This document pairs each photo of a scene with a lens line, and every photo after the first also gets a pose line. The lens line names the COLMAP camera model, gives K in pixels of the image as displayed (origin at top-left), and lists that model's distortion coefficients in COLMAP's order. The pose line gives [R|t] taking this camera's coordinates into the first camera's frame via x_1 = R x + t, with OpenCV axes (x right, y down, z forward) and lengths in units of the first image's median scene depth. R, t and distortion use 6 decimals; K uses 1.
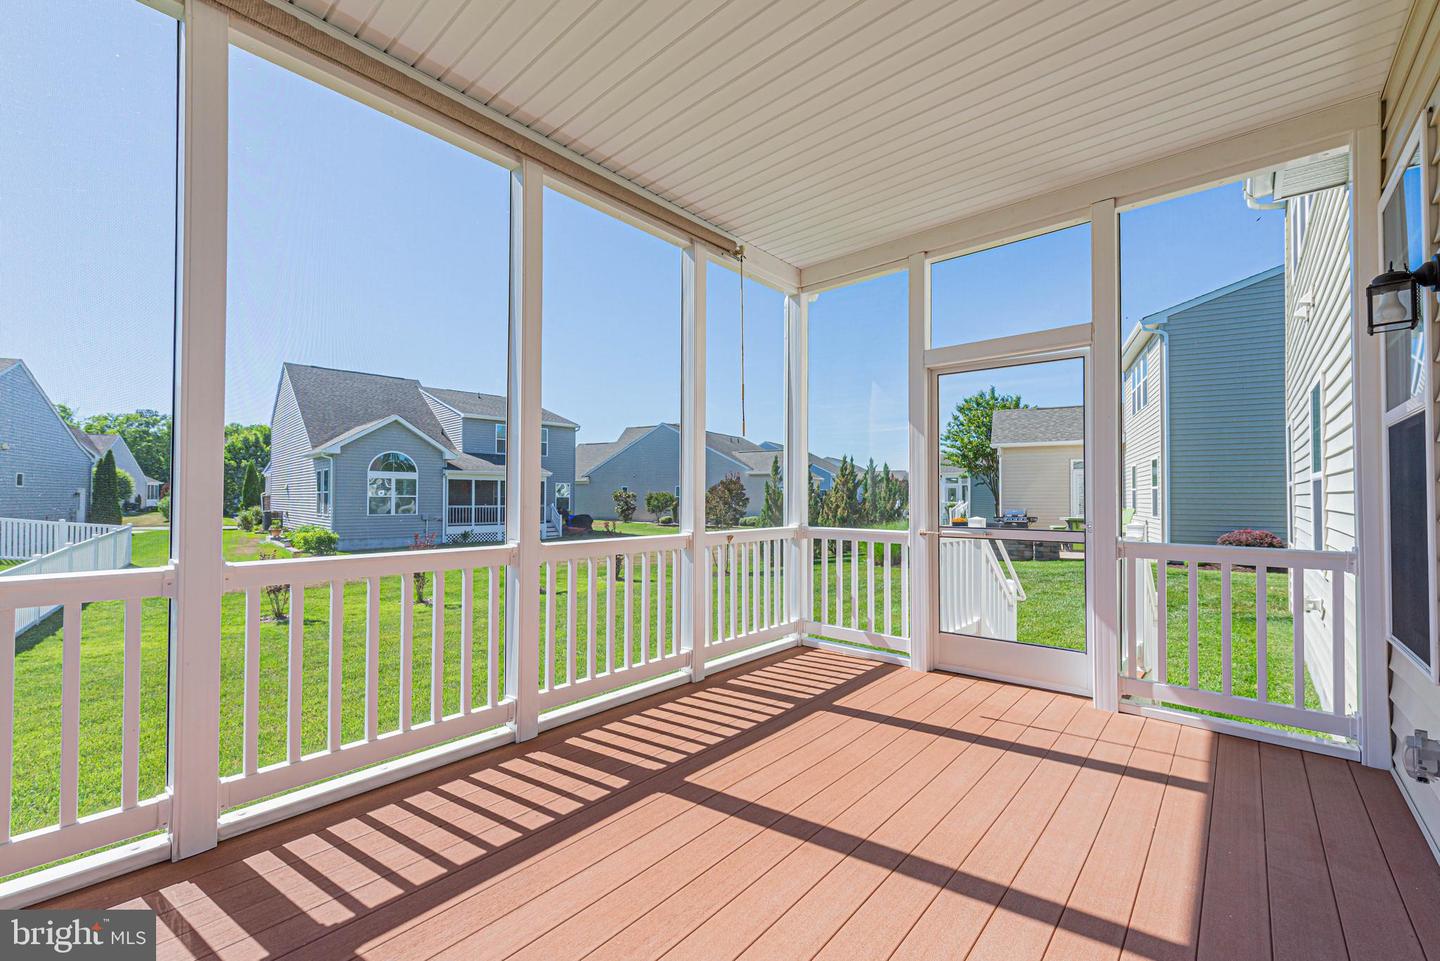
lens RADIAL K [[601.1, 0, 720.0], [0, 601.1, 480.5], [0, 0, 1]] dist [0.002673, 0.000029]
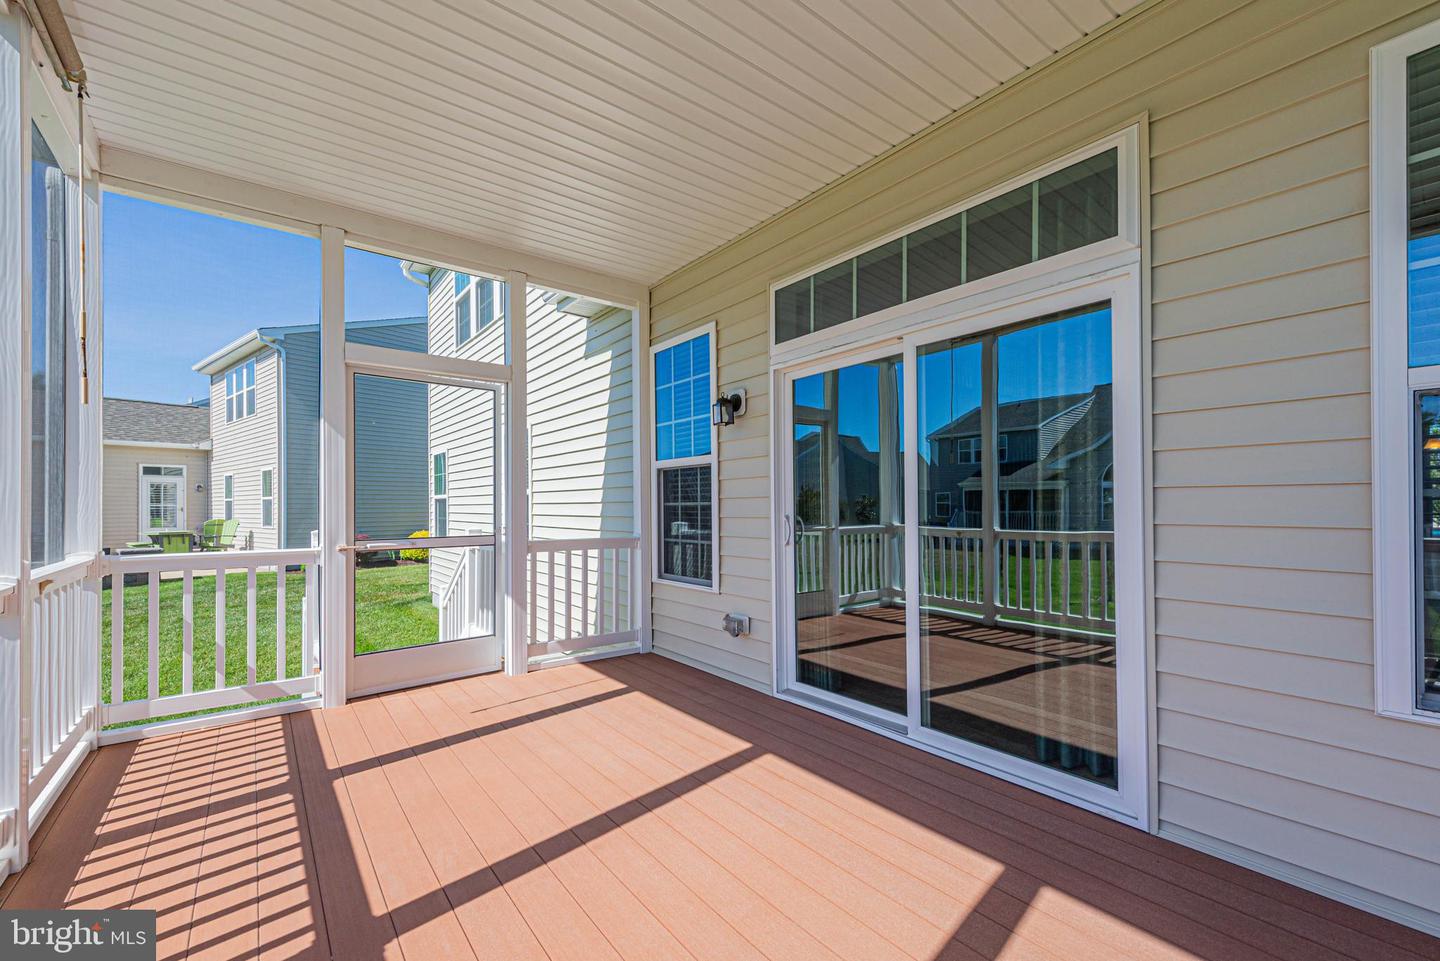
lens RADIAL K [[578.1, 0, 720.0], [0, 578.1, 480.5], [0, 0, 1]] dist [0.004096, -0.000307]
pose [[0.187440, 0.038414, 0.981525, -0.424727], [-0.019723, 0.999181, -0.035339, 0.008514], [-0.982078, -0.012734, 0.188044, 0.319130]]
